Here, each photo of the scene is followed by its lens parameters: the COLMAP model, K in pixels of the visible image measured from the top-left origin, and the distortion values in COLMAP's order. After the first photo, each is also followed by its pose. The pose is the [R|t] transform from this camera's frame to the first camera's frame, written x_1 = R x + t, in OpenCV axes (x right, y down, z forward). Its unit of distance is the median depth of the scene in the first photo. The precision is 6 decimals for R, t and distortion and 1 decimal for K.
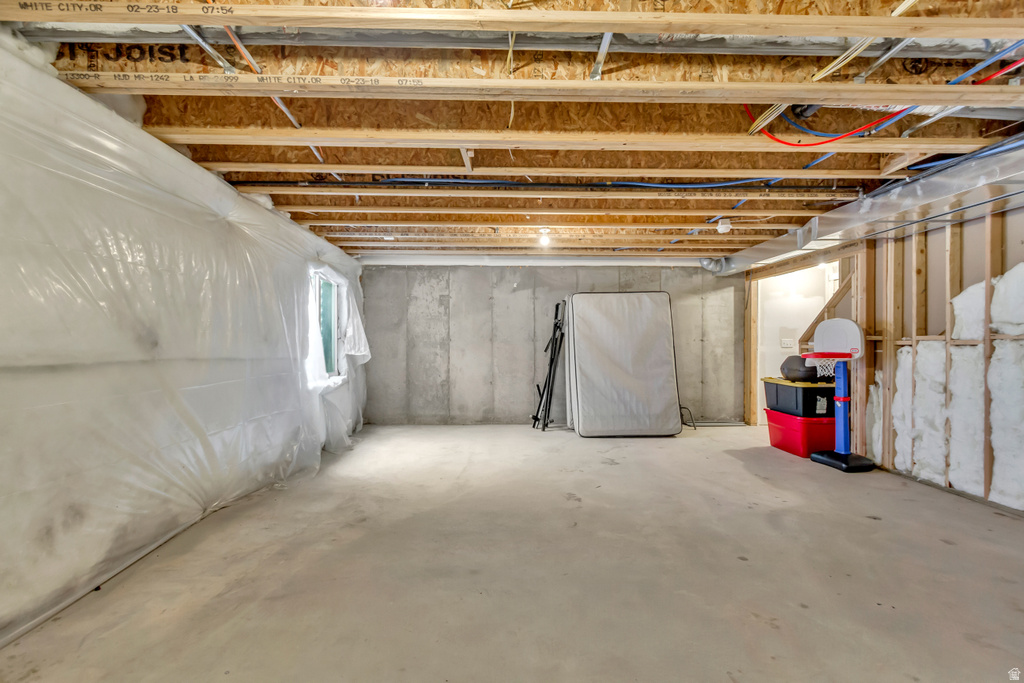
lens RADIAL K [[472.1, 0, 508.9], [0, 472.1, 342.0], [0, 0, 1]] dist [0.008843, -0.002374]
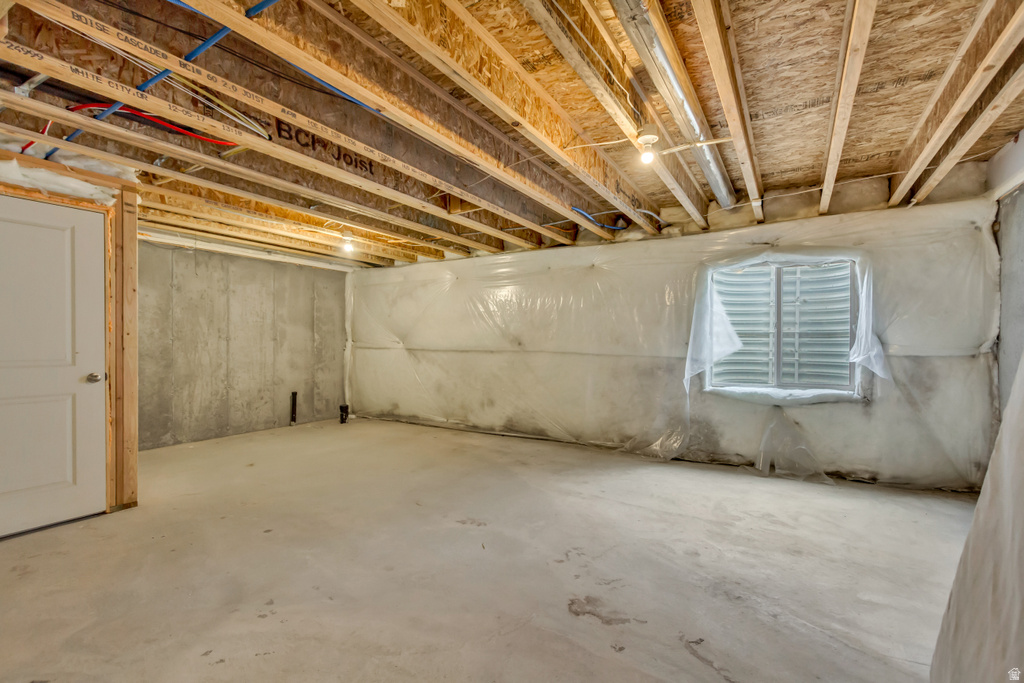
lens RADIAL K [[472.1, 0, 508.4], [0, 472.1, 346.0], [0, 0, 1]] dist [0.008843, -0.002374]
pose [[-0.548117, 0.002301, -0.836398, 0.944674], [-0.001425, 0.999992, 0.003685, 0.005478], [0.836400, 0.003212, -0.548110, 1.762769]]
